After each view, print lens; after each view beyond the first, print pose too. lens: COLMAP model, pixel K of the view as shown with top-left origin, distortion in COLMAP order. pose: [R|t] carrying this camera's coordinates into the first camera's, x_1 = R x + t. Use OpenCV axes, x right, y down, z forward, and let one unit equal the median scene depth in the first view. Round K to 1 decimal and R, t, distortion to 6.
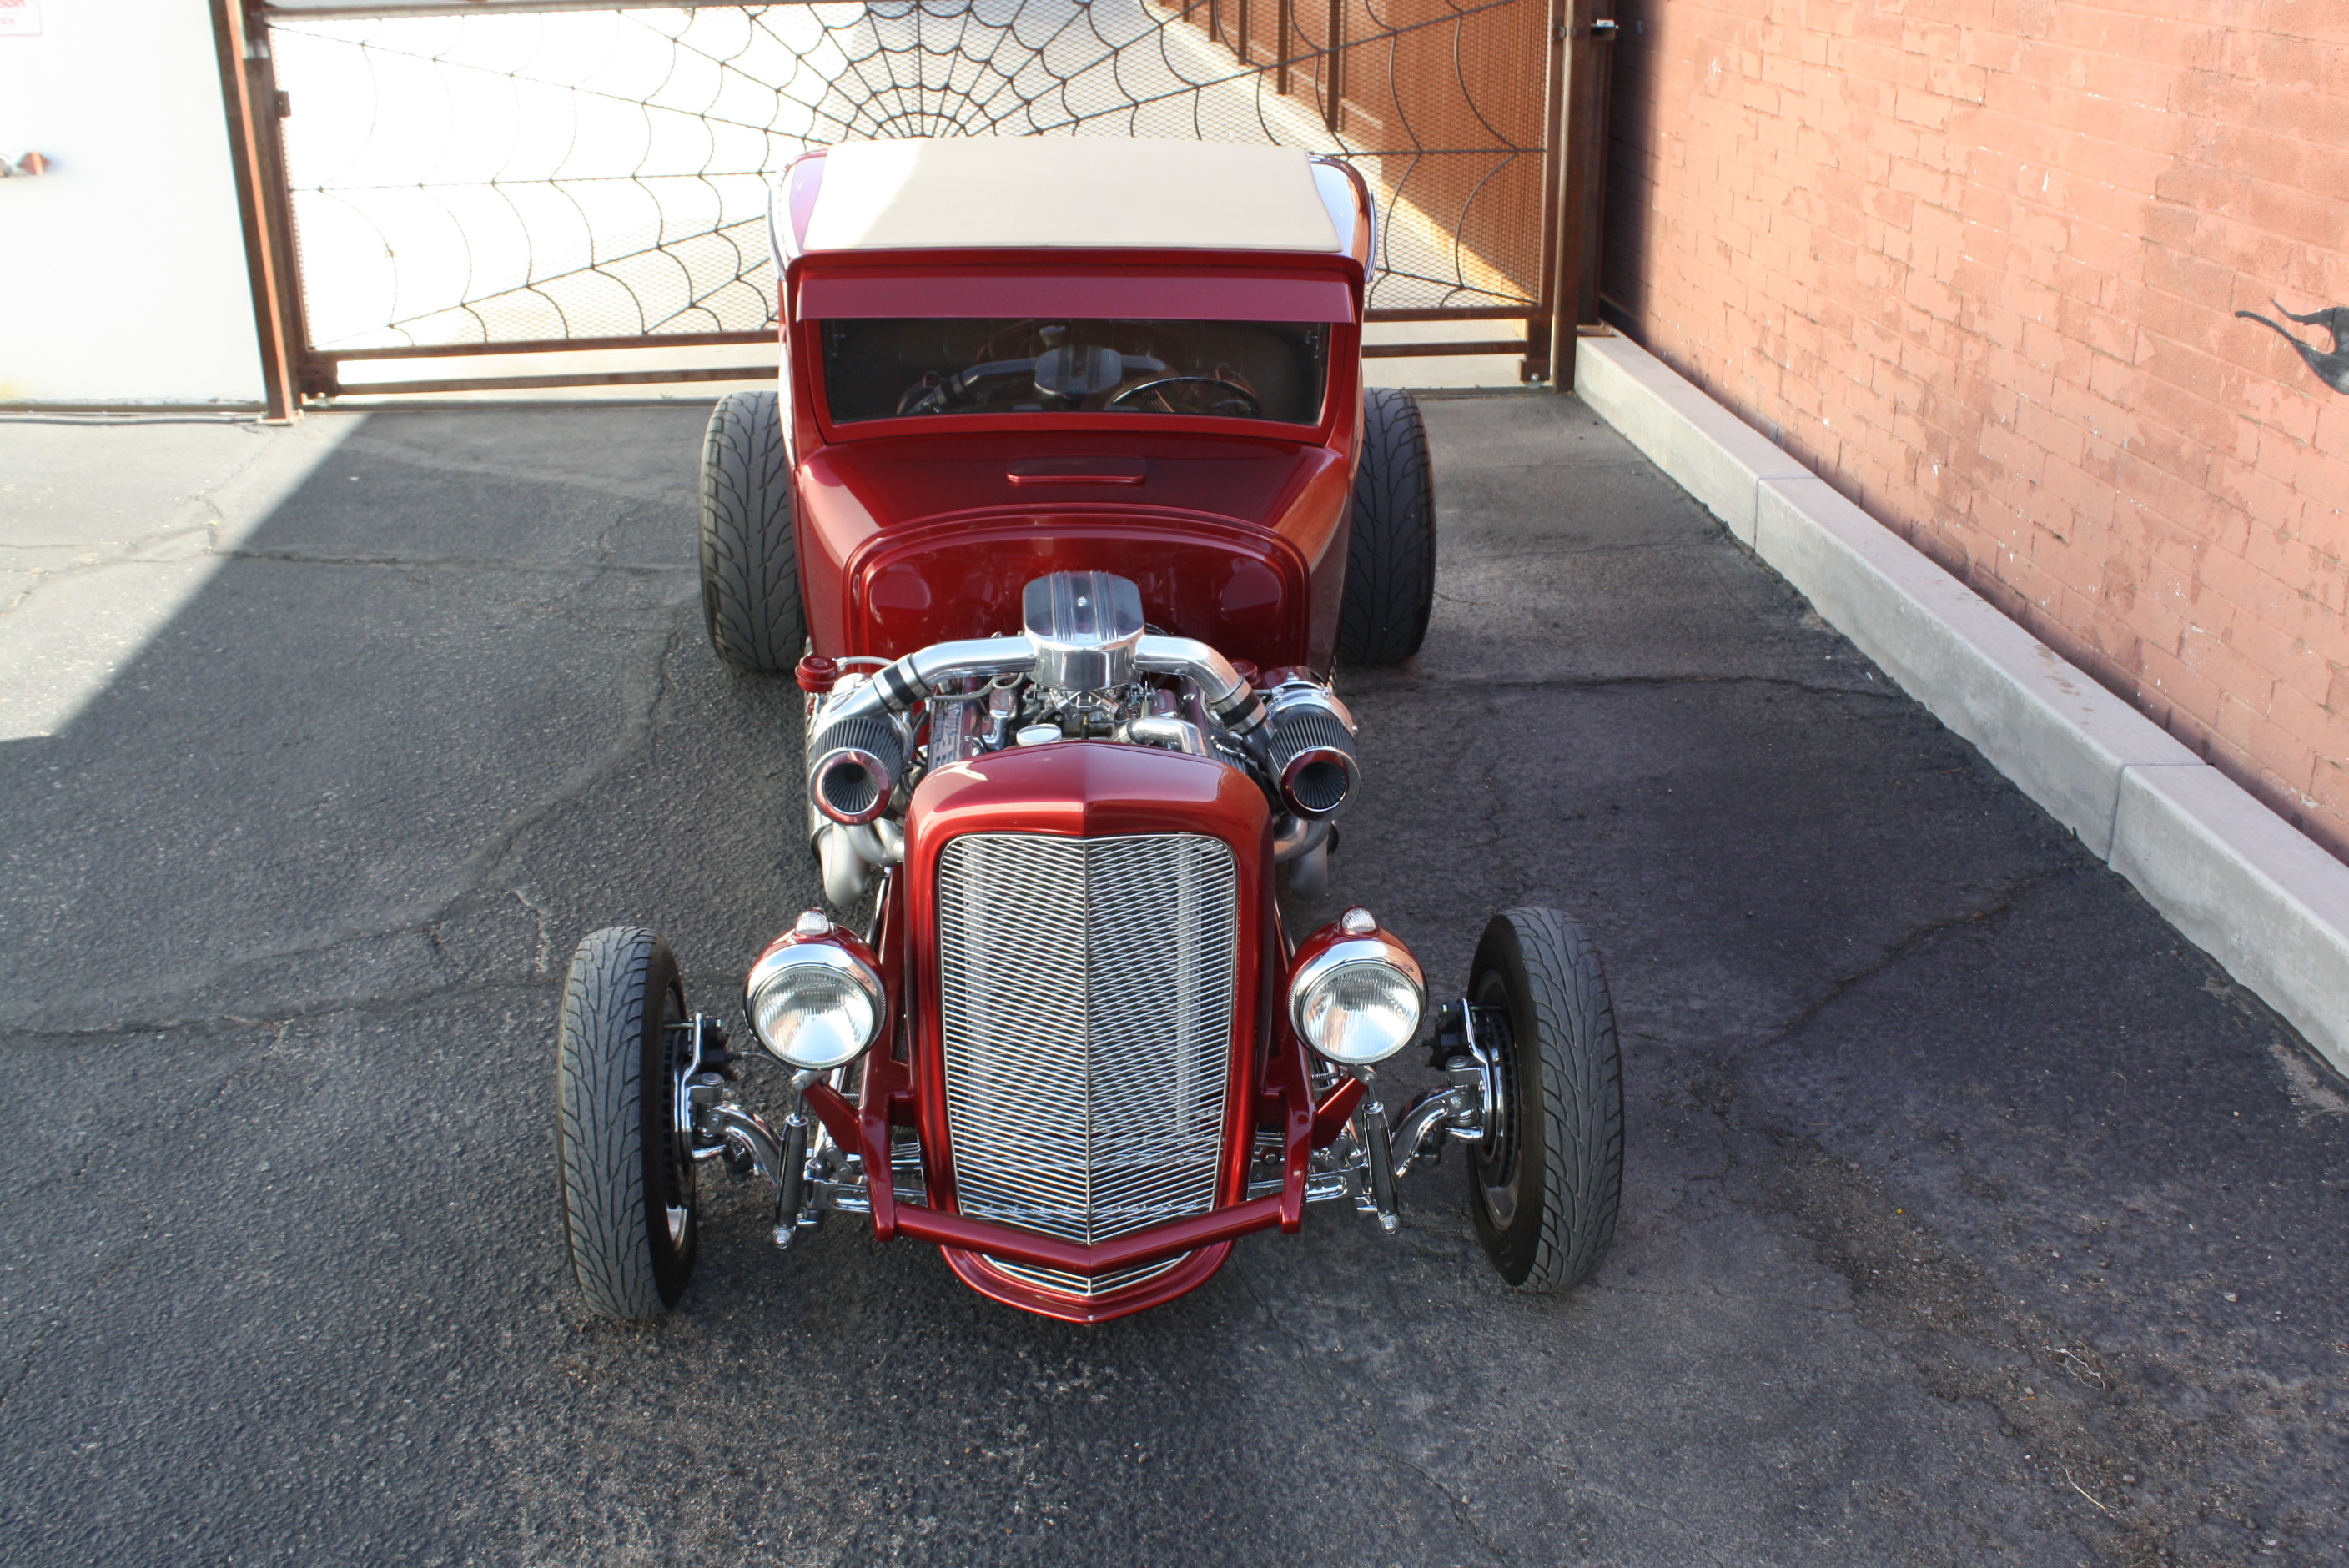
lens RADIAL K [[2337.8, 0, 1200.4], [0, 2337.8, 795.0], [0, 0, 1]] dist [-0.063918, 0.000000]
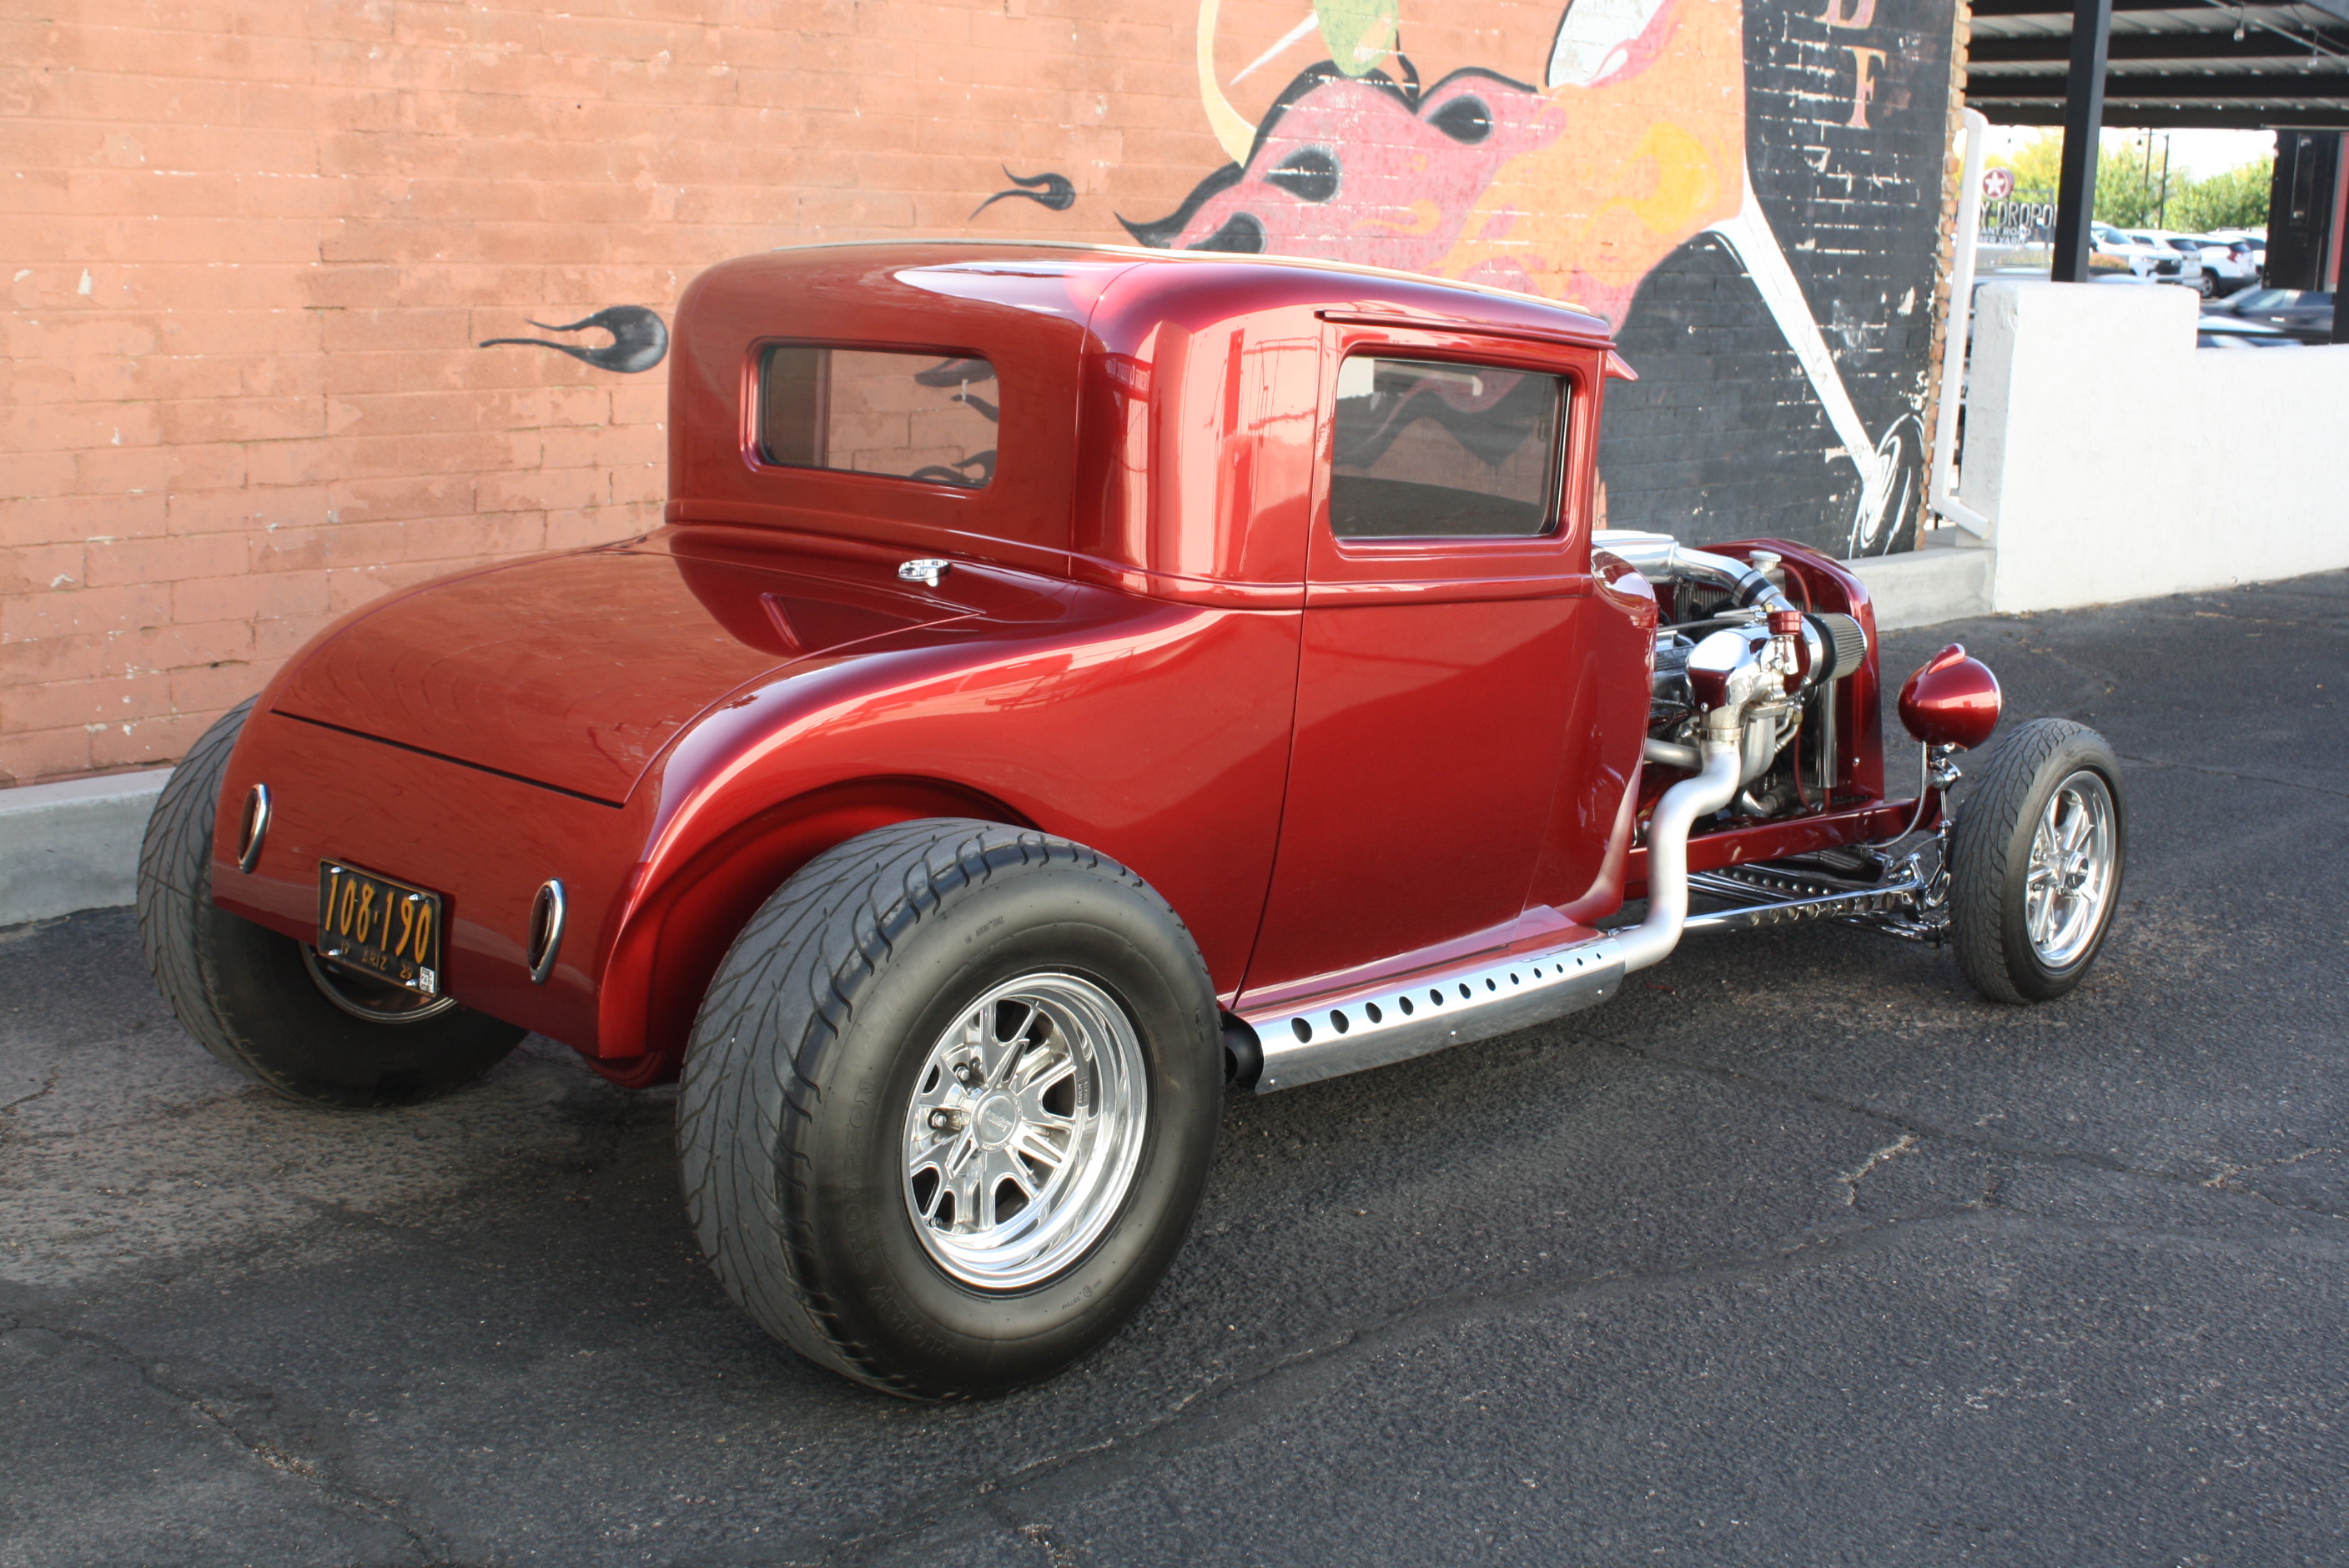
lens RADIAL K [[2789.1, 0, 1233.2], [0, 2789.1, 780.7], [0, 0, 1]] dist [-0.064484, 0.000000]
pose [[-0.659948, -0.172147, 0.731323, -0.776199], [0.255577, 0.863906, 0.433989, -0.504260], [-0.706504, 0.473320, -0.526137, 1.519521]]
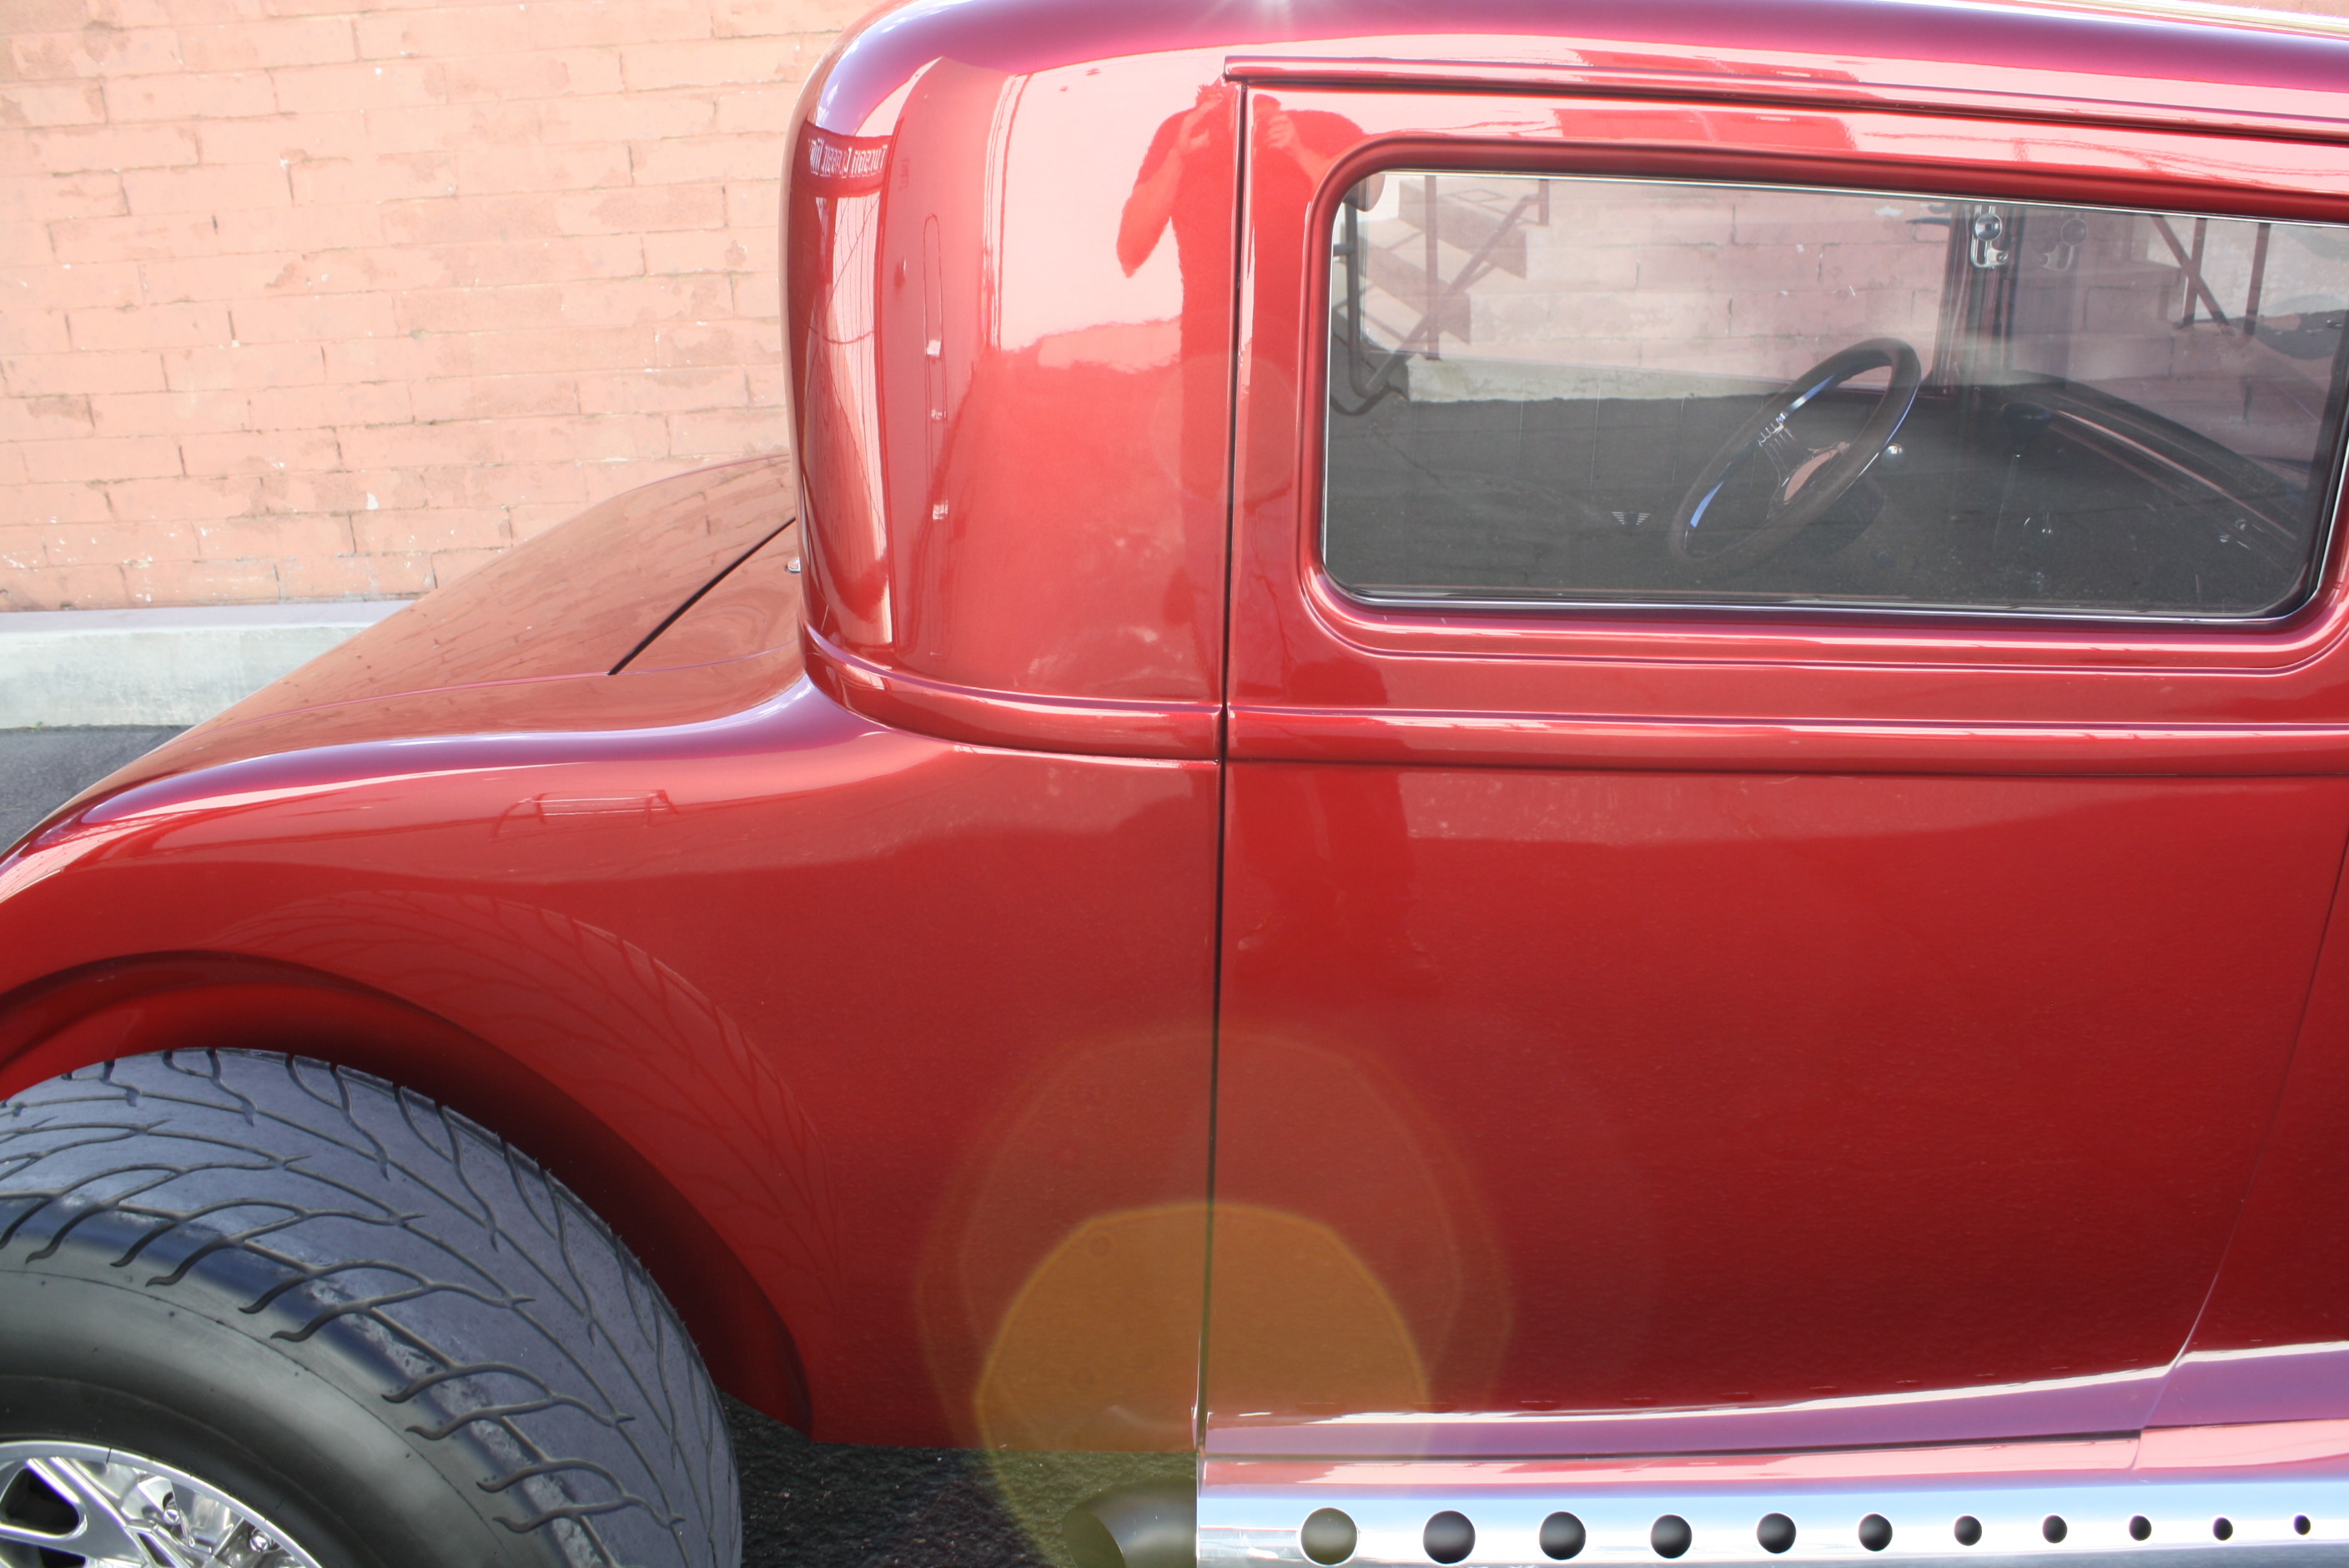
lens RADIAL K [[1995.5, 0, 1233.3], [0, 1995.5, 751.2], [0, 0, 1]] dist [-0.152308, 0.112707]
pose [[0.131587, -0.342364, 0.930307, -0.425727], [0.406819, 0.874450, 0.264265, -0.258293], [-0.903982, 0.343693, 0.254346, 0.987346]]
